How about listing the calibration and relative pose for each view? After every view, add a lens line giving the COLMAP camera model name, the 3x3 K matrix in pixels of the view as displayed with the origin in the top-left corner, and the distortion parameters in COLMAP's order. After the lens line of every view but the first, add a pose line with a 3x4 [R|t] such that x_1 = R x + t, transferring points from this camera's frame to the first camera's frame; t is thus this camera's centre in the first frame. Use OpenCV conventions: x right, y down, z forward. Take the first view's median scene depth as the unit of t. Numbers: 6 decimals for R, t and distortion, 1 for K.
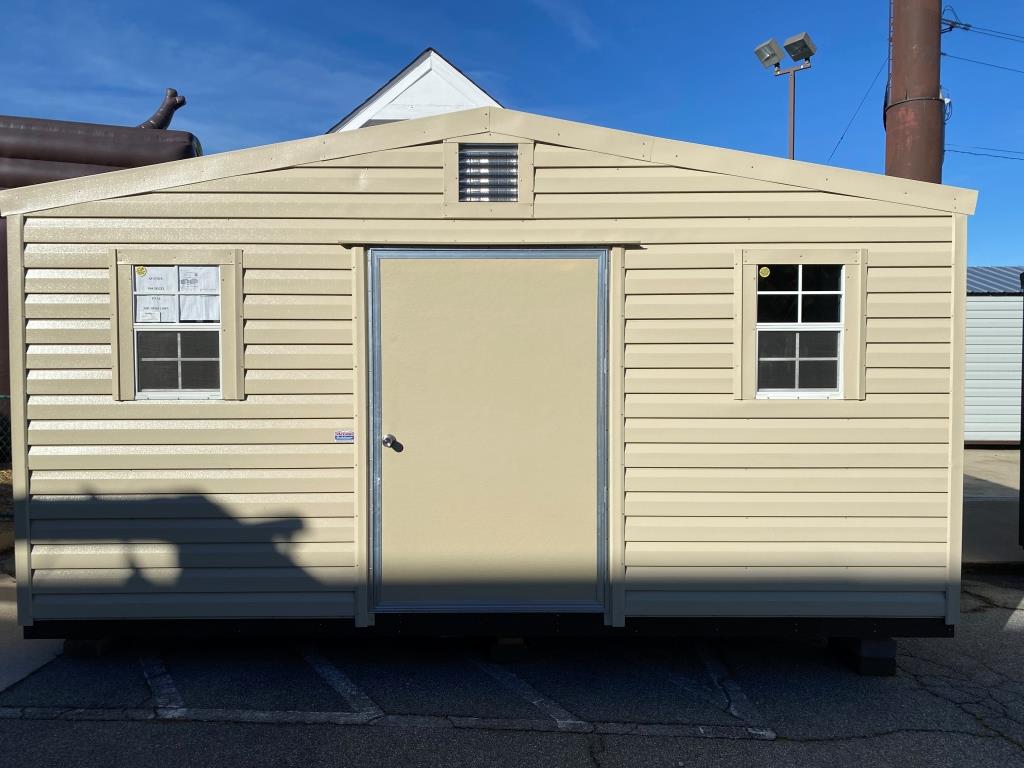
lens RADIAL K [[772.8, 0, 505.1], [0, 772.8, 384.5], [0, 0, 1]] dist [0.056665, -0.044418]
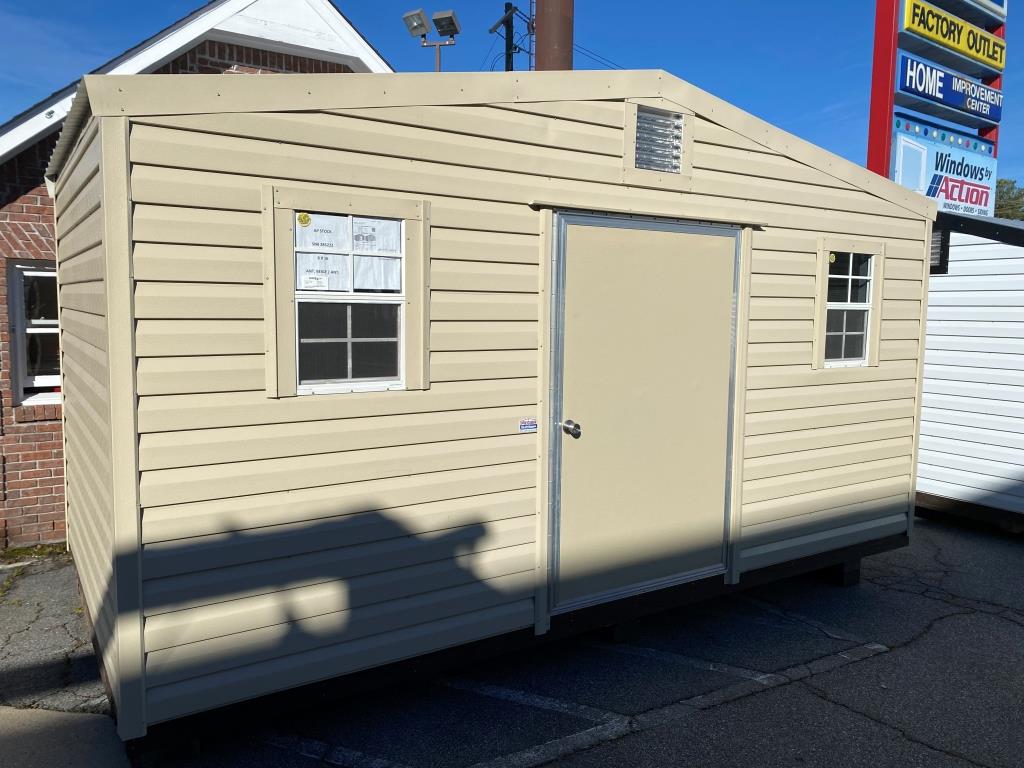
lens RADIAL K [[772.8, 0, 504.4], [0, 772.8, 384.8], [0, 0, 1]] dist [0.056665, -0.044418]
pose [[0.844546, -0.042522, 0.533792, -0.699748], [0.013818, 0.998241, 0.057657, -0.030035], [-0.535305, -0.041318, 0.843648, 0.277586]]
